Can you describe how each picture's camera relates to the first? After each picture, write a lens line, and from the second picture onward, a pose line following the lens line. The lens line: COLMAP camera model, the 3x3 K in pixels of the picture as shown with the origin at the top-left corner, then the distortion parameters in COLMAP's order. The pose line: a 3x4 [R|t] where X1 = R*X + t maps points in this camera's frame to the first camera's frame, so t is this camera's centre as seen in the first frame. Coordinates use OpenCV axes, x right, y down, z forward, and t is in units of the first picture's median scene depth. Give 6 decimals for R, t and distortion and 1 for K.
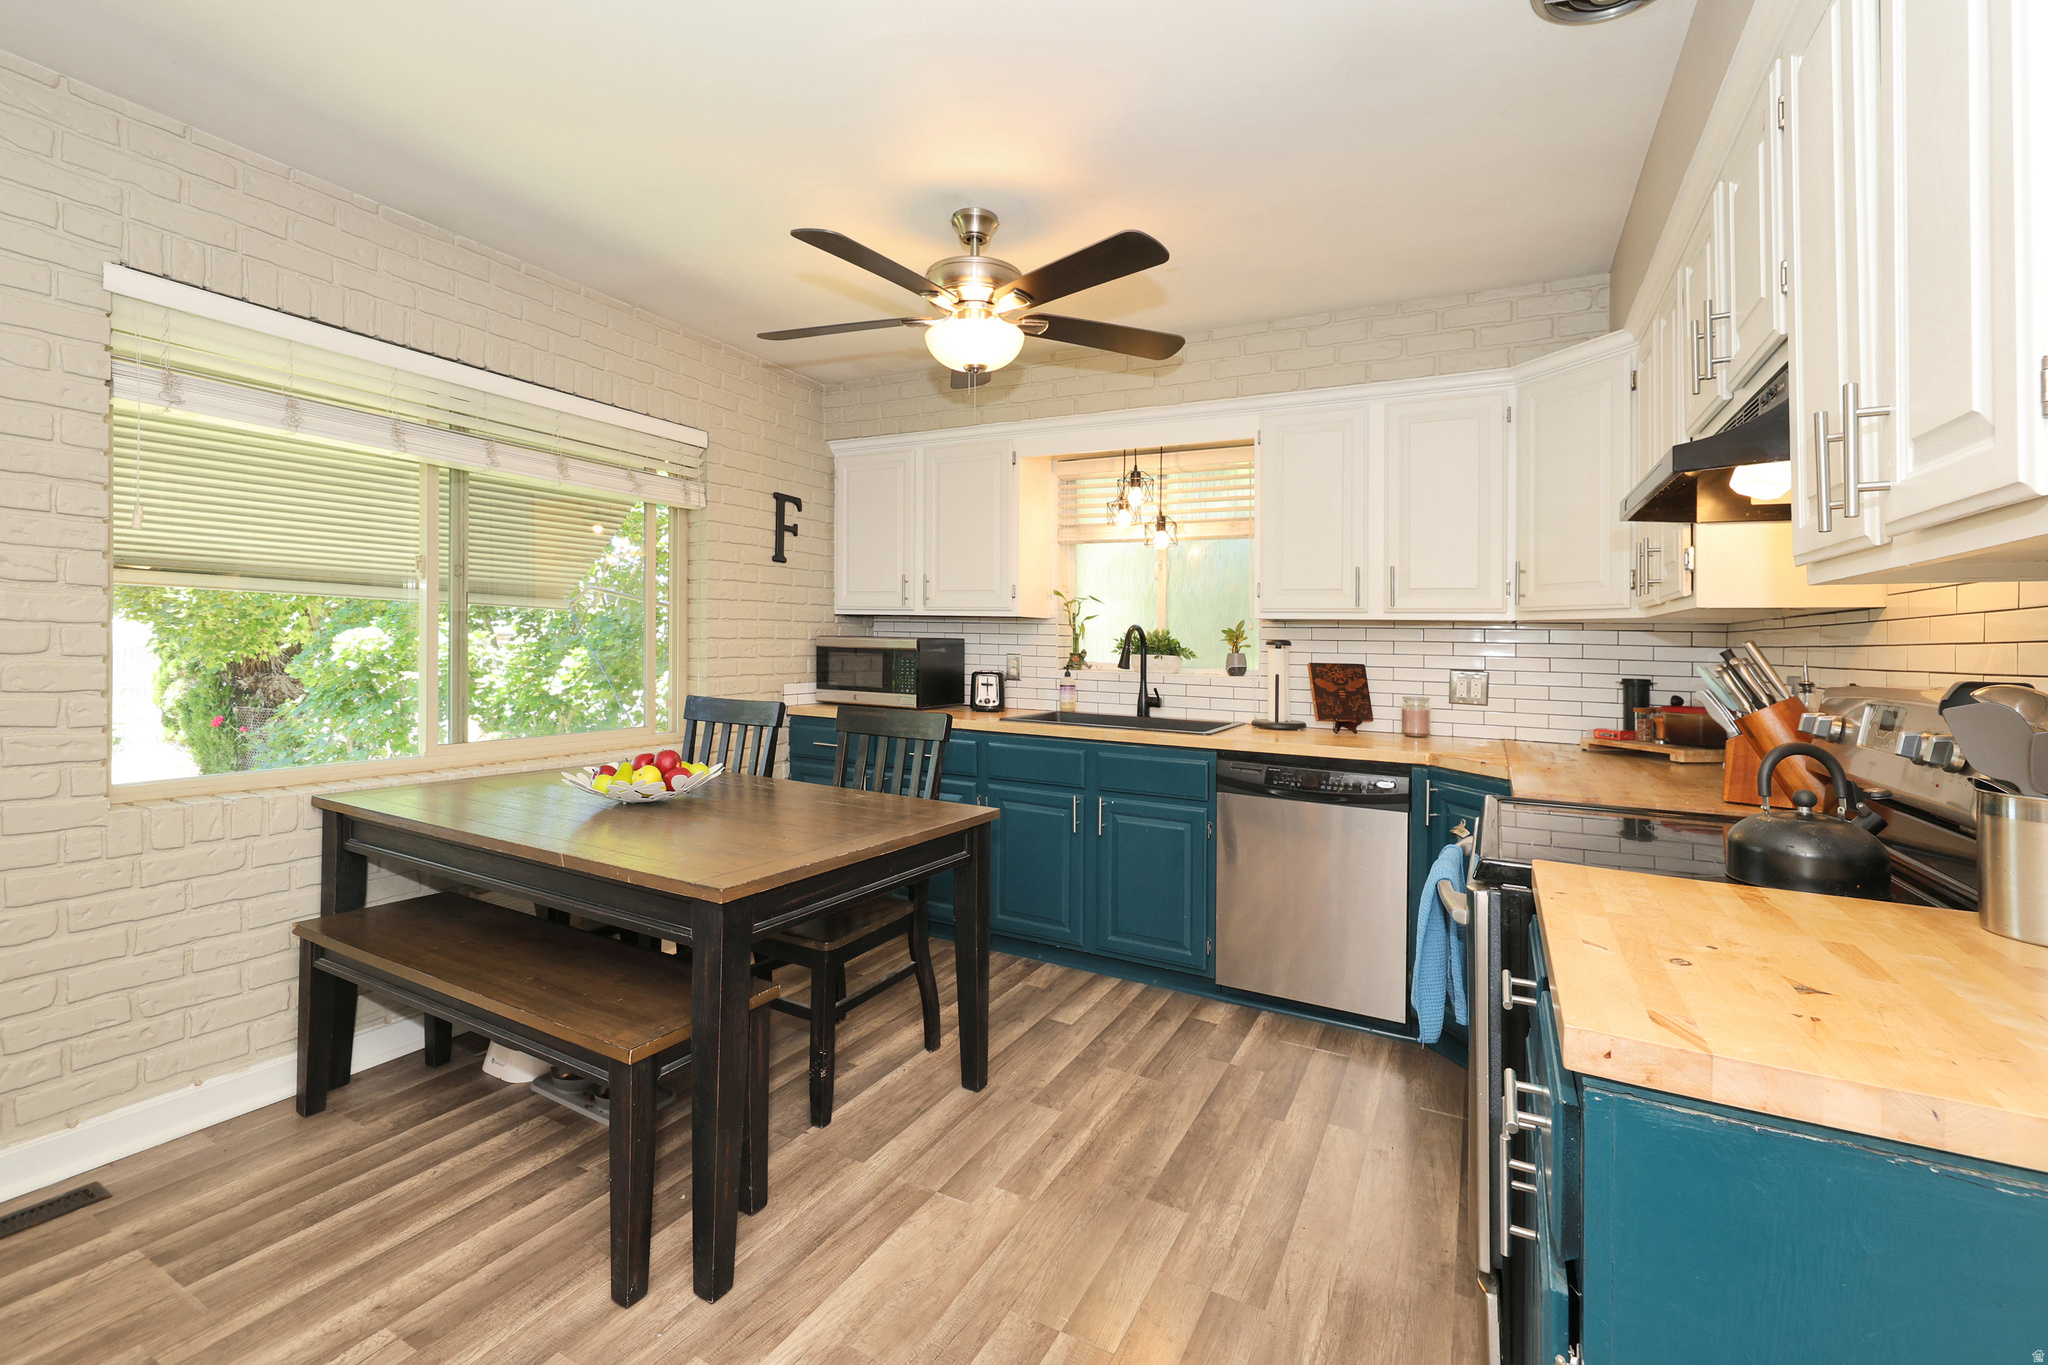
lens RADIAL K [[870.0, 0, 1028.6], [0, 870.0, 665.9], [0, 0, 1]] dist [-0.002596, 0.000120]
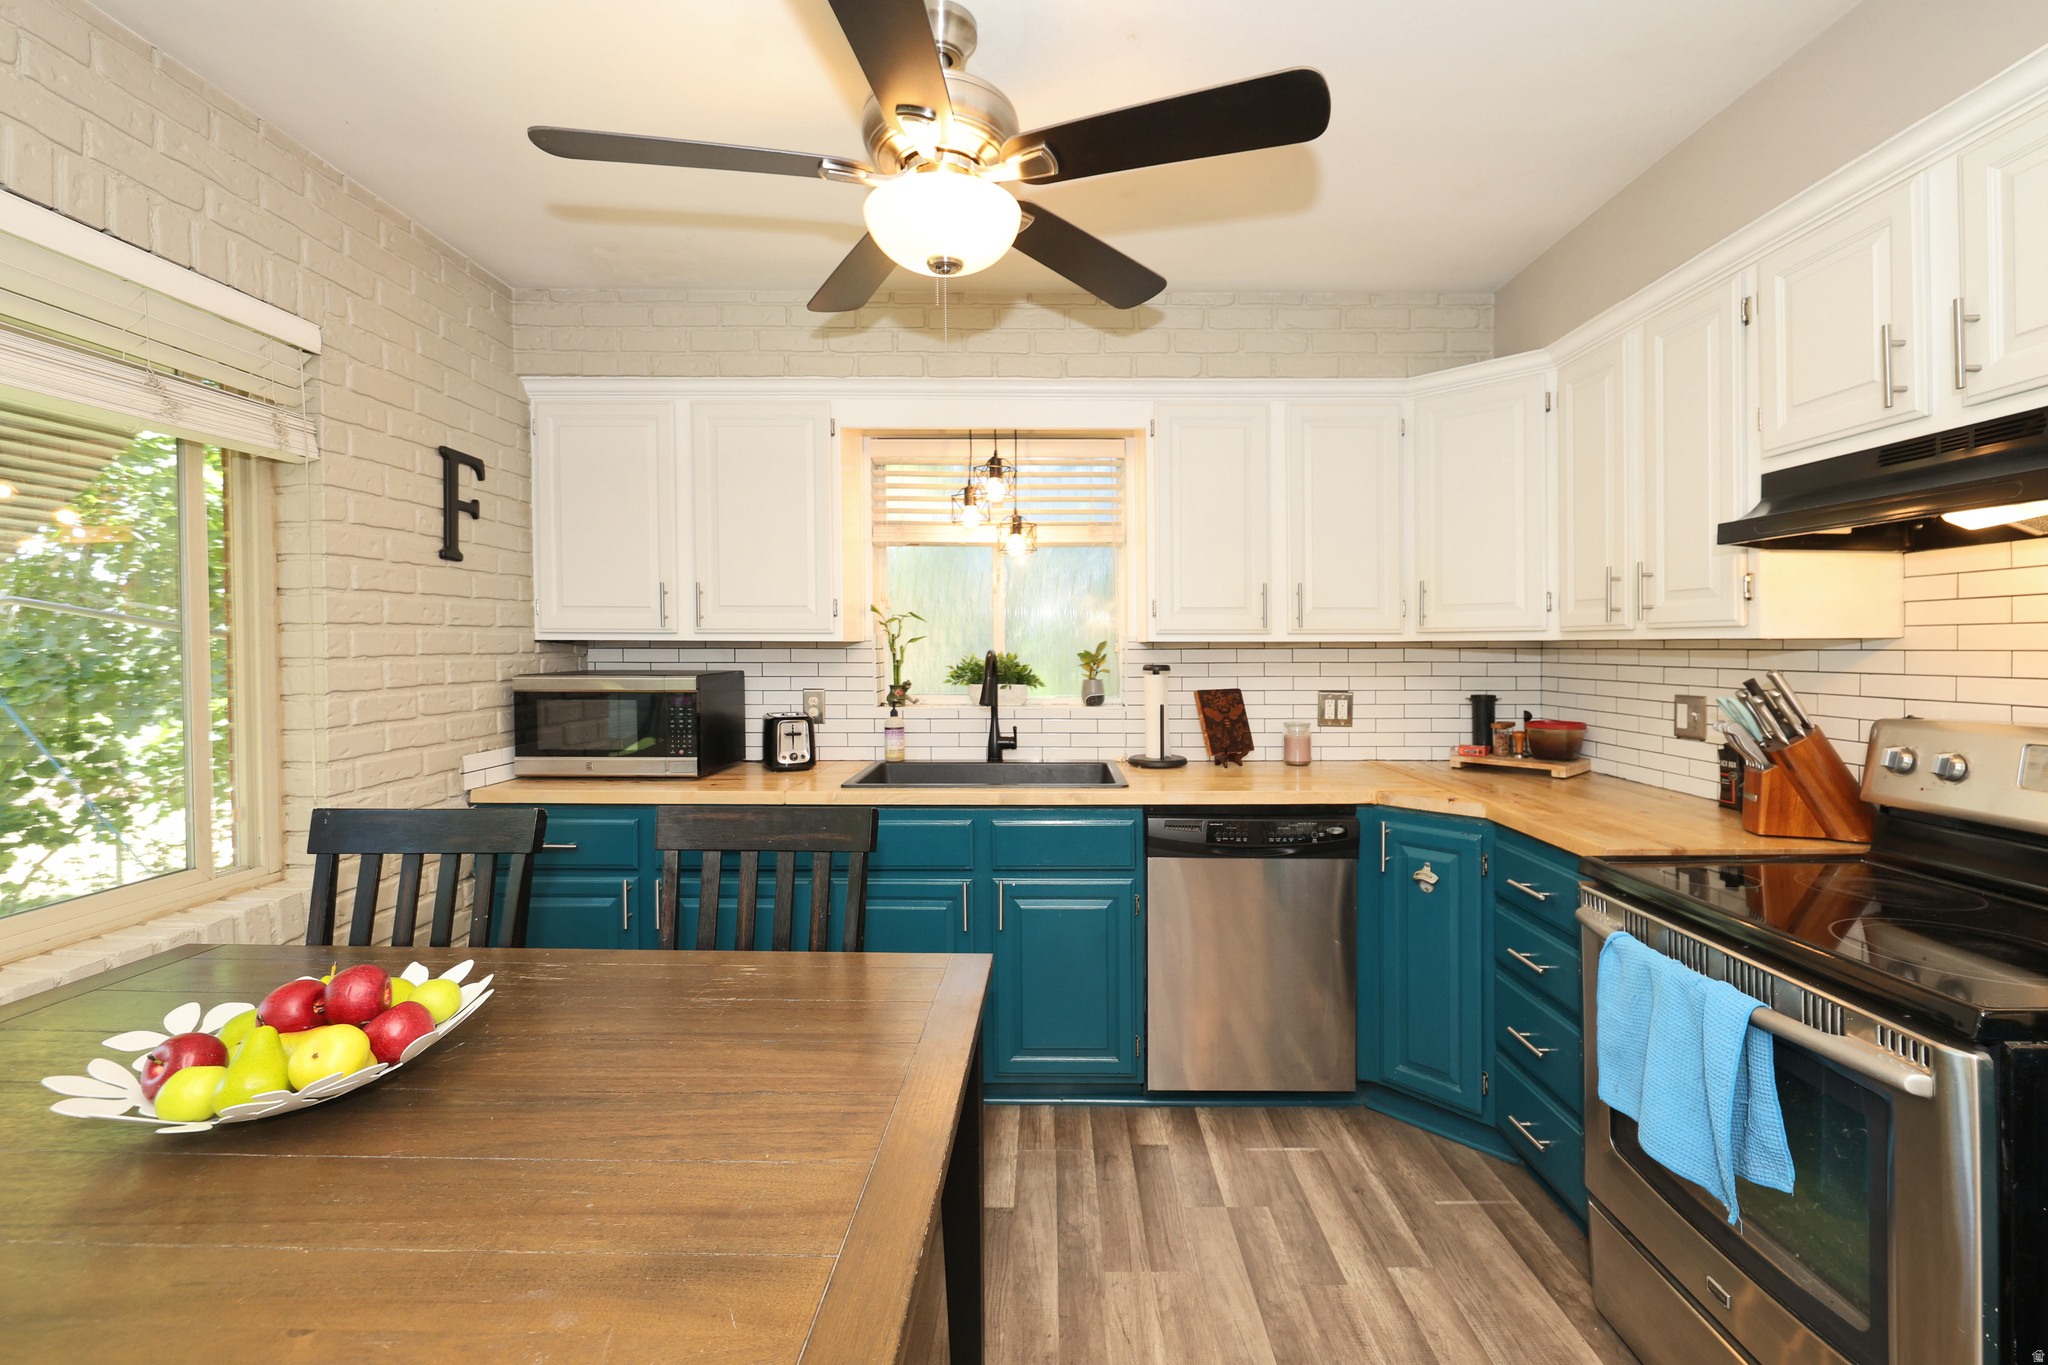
lens RADIAL K [[837.5, 0, 1026.9], [0, 837.5, 662.0], [0, 0, 1]] dist [-0.000721, -0.000772]
pose [[0.892870, -0.029554, 0.449343, -0.197141], [0.030905, 0.999513, 0.004330, -0.038155], [-0.449252, 0.010021, 0.893349, 0.295853]]
